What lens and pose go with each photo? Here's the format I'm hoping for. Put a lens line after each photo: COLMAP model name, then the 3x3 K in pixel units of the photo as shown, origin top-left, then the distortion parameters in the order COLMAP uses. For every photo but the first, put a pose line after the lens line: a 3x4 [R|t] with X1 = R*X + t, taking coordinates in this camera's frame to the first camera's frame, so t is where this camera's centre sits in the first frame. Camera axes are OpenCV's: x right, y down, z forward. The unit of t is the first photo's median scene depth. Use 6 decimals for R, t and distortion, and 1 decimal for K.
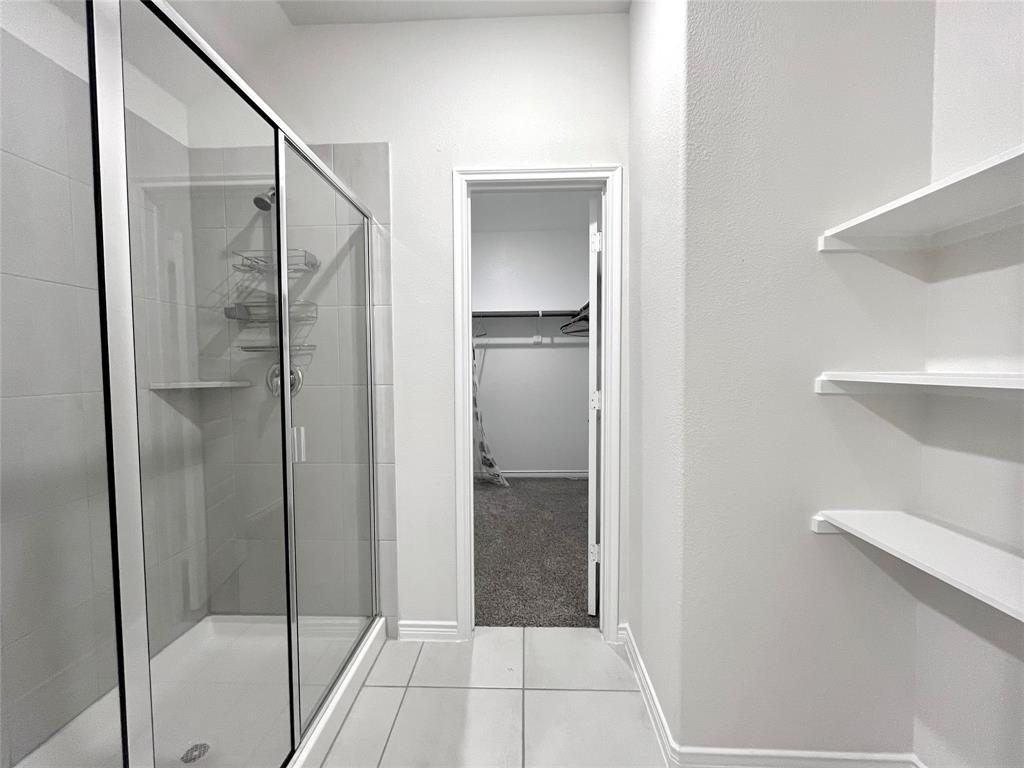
lens RADIAL K [[414.4, 0, 511.4], [0, 414.4, 383.6], [0, 0, 1]] dist [-0.001490, -0.000625]
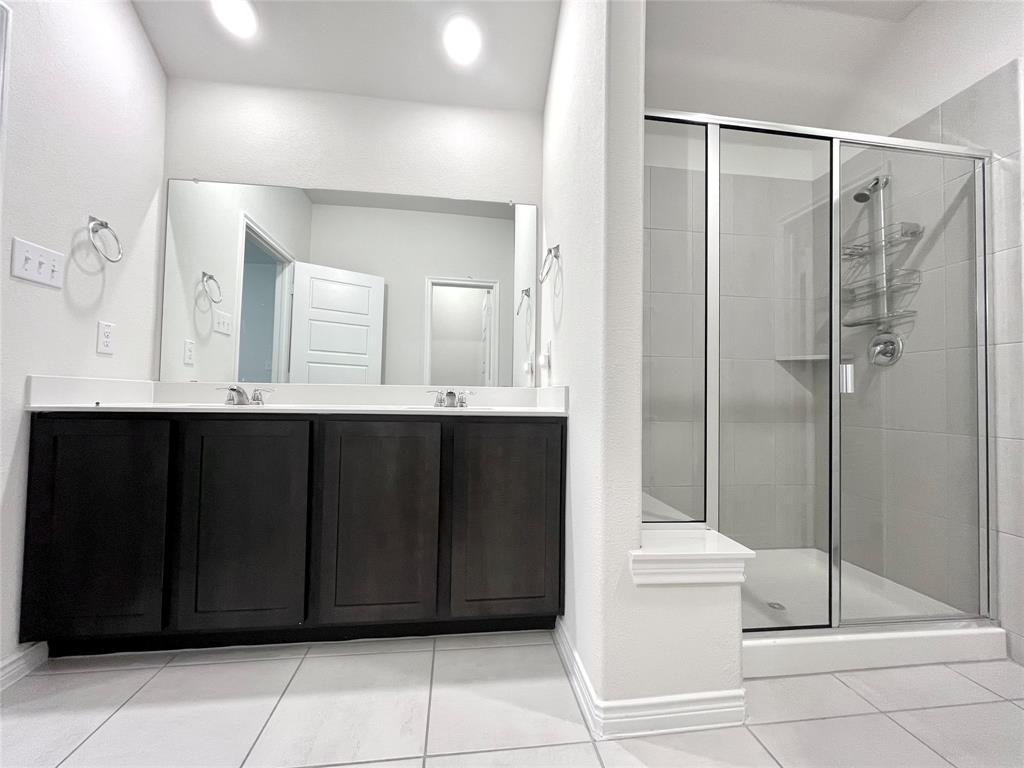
lens RADIAL K [[414.4, 0, 511.4], [0, 414.4, 383.6], [0, 0, 1]] dist [-0.001490, -0.000625]
pose [[0.155581, -0.019520, -0.987630, 0.361668], [-0.061134, 0.997698, -0.029350, 0.172116], [0.985930, 0.064944, 0.154029, -0.111891]]
